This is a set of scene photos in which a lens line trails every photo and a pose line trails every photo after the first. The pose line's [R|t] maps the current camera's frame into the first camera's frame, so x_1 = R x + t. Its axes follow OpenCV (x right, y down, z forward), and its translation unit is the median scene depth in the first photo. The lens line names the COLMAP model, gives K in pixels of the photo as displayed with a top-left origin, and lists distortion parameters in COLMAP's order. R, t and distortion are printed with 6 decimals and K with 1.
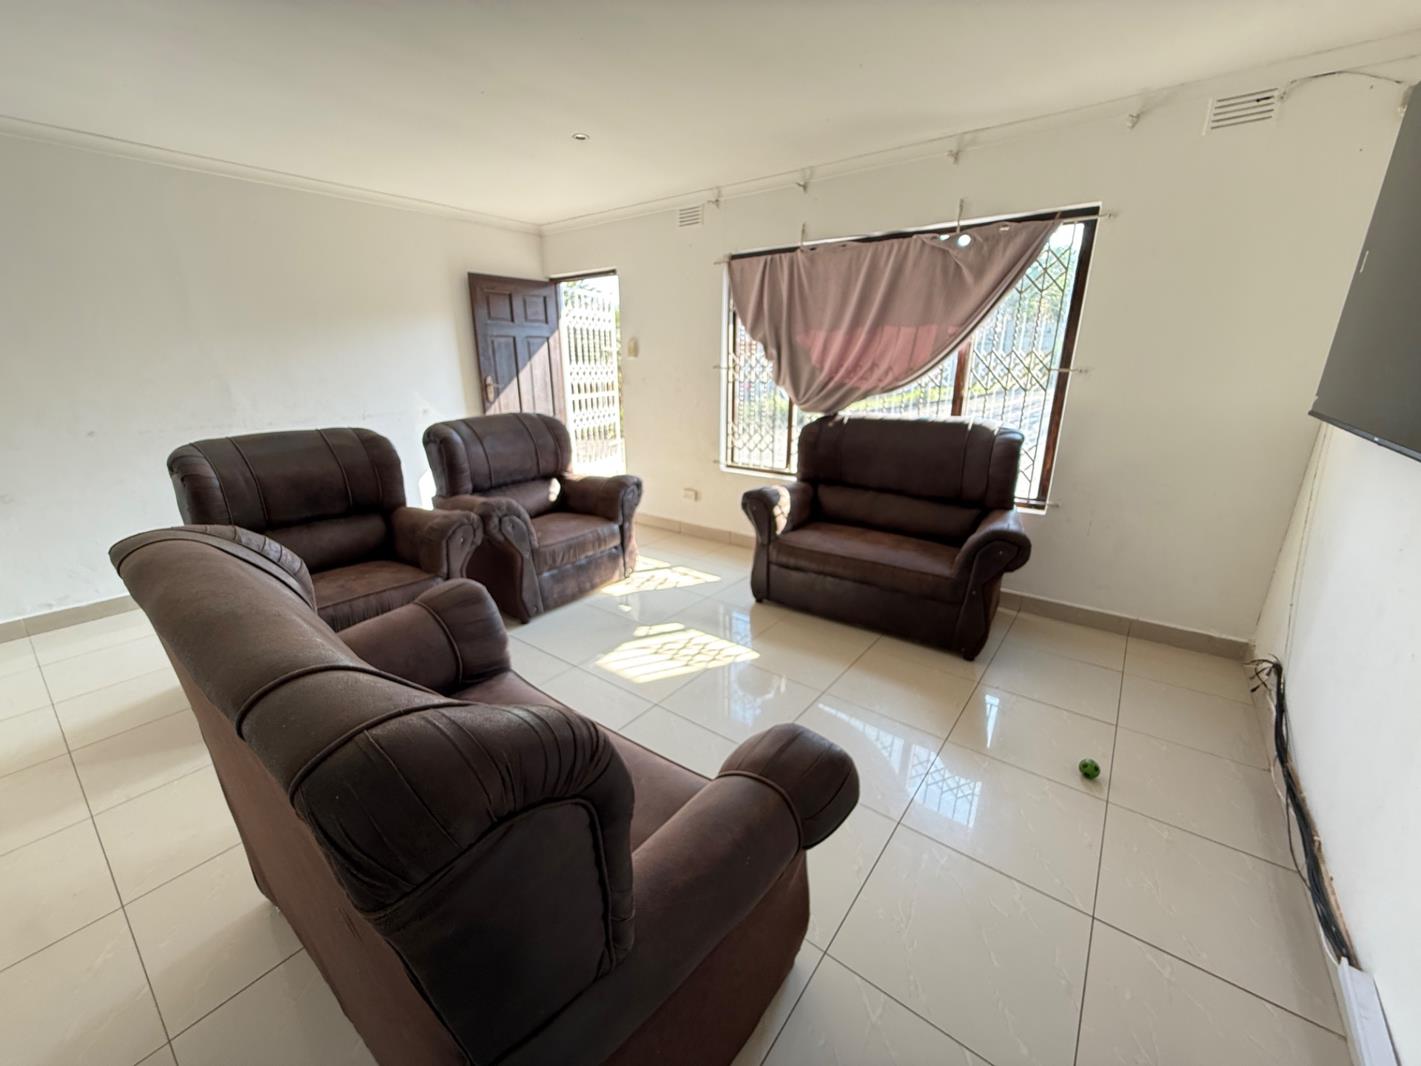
lens RADIAL K [[566.4, 0, 707.4], [0, 566.4, 535.2], [0, 0, 1]] dist [0.001693, 0.000381]
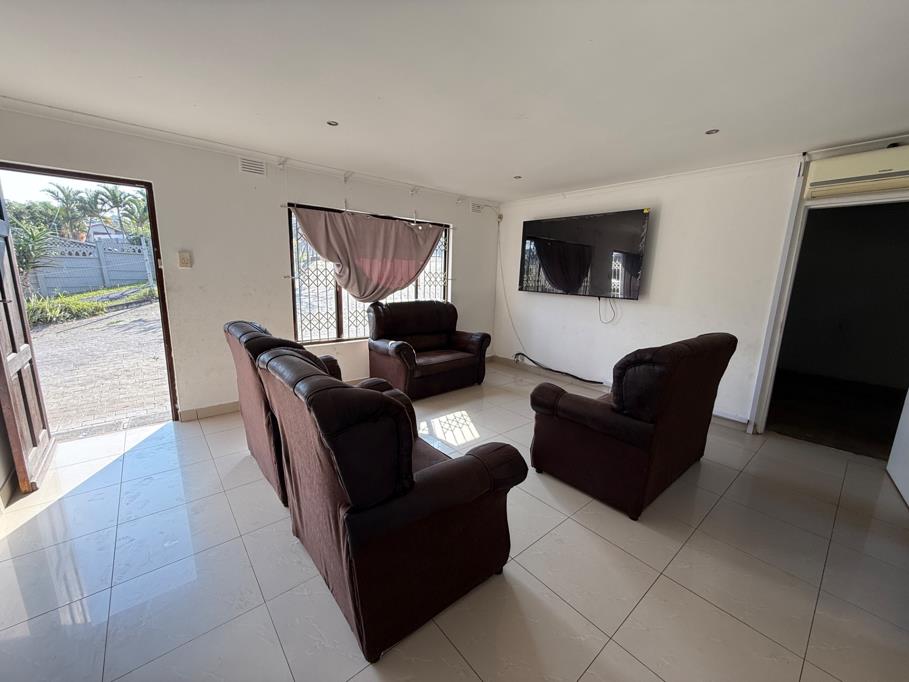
lens RADIAL K [[362.3, 0, 452.5], [0, 362.3, 342.4], [0, 0, 1]] dist [0.001693, 0.000381]
pose [[0.210734, -0.178838, 0.961045, -0.974413], [0.263261, 0.957183, 0.120392, -0.174813], [-0.941427, 0.227635, 0.248792, 0.524138]]
